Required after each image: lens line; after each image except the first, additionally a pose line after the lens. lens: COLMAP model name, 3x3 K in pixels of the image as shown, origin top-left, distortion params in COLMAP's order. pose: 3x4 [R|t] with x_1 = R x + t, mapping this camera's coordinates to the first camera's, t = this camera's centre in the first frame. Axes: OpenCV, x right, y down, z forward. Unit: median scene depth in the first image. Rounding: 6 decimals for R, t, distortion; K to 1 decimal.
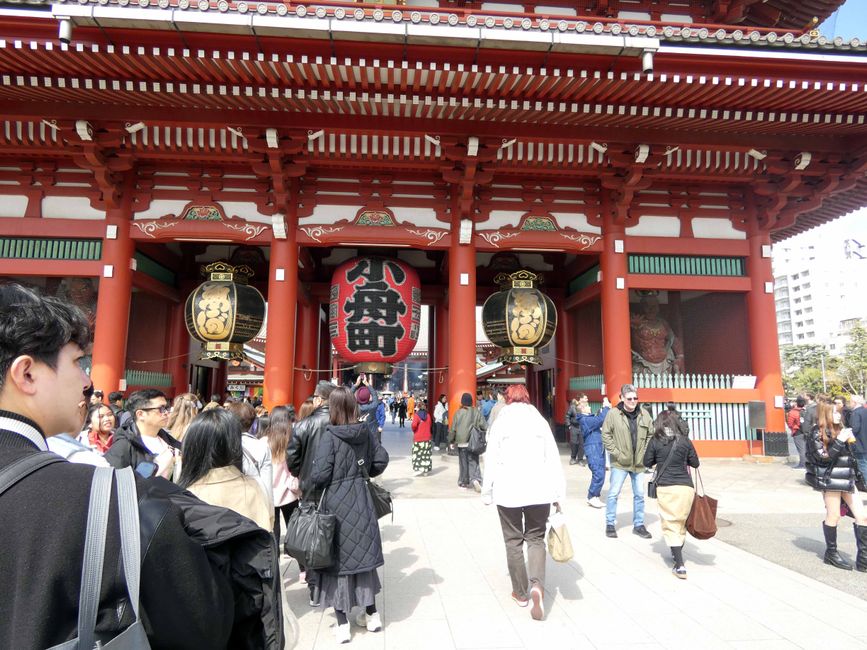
lens RADIAL K [[540.0, 0, 431.9], [0, 540.0, 323.2], [0, 0, 1]] dist [0.002933, 0.001005]
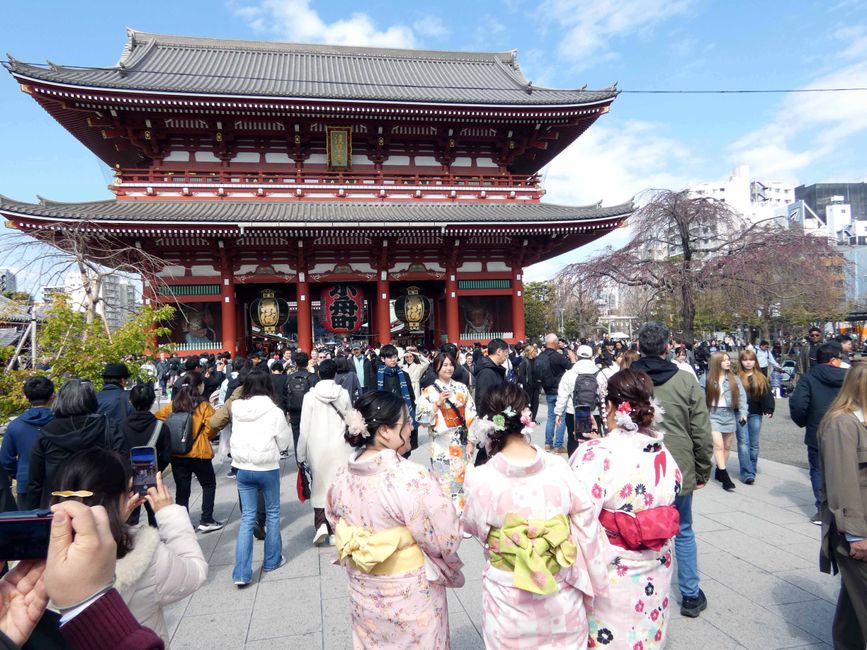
lens RADIAL K [[540.0, 0, 434.1], [0, 540.0, 323.7], [0, 0, 1]] dist [0.002933, 0.001005]
pose [[0.991848, -0.039171, 0.121255, -0.010929], [0.026935, 0.994527, 0.100952, -0.178663], [-0.124546, -0.096863, 0.987475, -1.212217]]
